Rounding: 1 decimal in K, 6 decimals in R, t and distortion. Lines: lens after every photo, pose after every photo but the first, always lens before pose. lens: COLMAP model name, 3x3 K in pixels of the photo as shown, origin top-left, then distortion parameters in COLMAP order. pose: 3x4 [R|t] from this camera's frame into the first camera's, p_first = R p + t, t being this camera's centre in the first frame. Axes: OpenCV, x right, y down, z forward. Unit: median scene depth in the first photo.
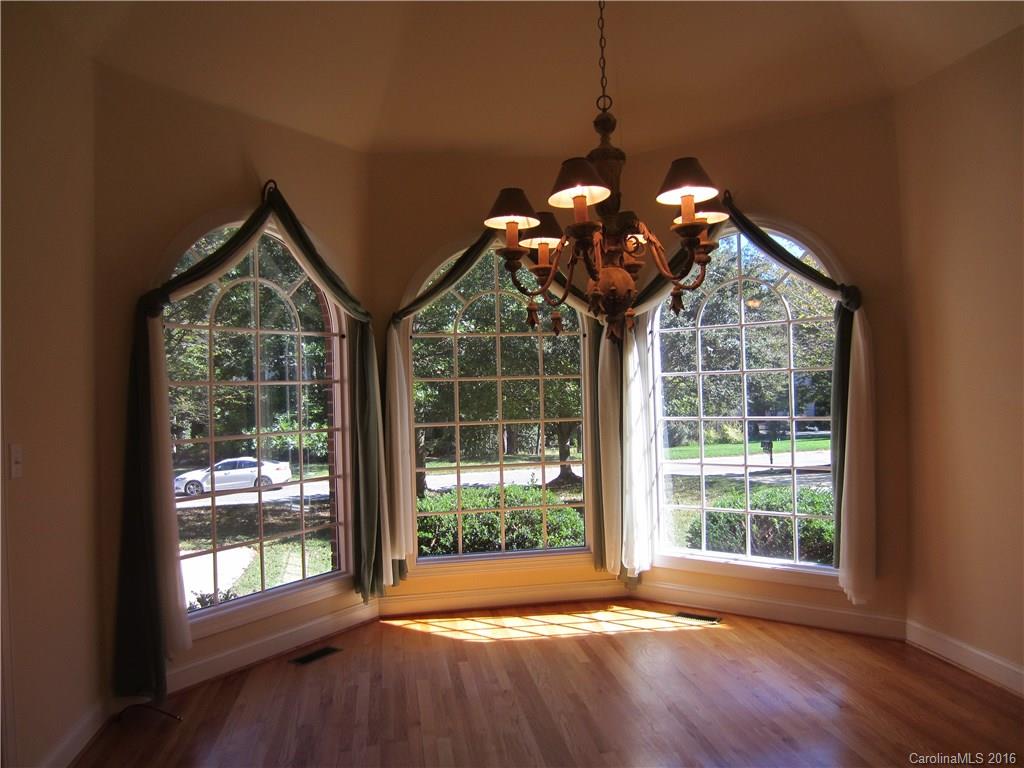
lens RADIAL K [[726.0, 0, 512.7], [0, 726.0, 389.8], [0, 0, 1]] dist [-0.023619, 0.020373]
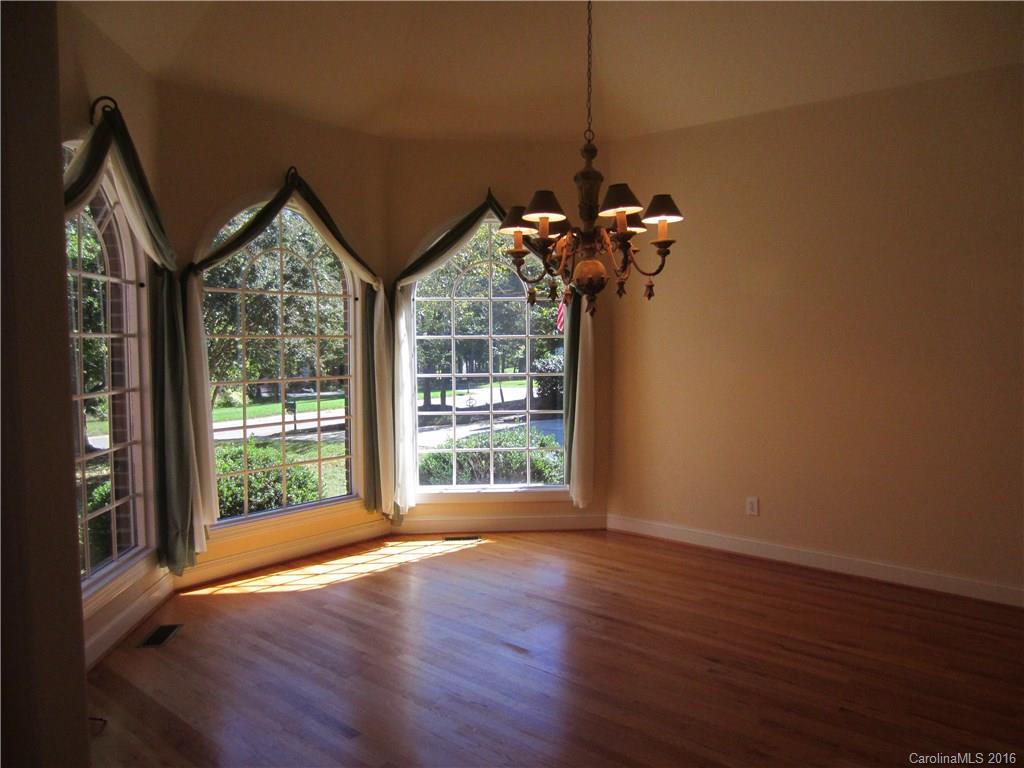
lens RADIAL K [[726.0, 0, 511.0], [0, 726.0, 383.3], [0, 0, 1]] dist [-0.023619, 0.020373]
pose [[0.768977, -0.013036, 0.639143, -0.457393], [-0.013541, 0.999236, 0.036672, 0.008348], [-0.639133, -0.036854, 0.768213, 0.023724]]
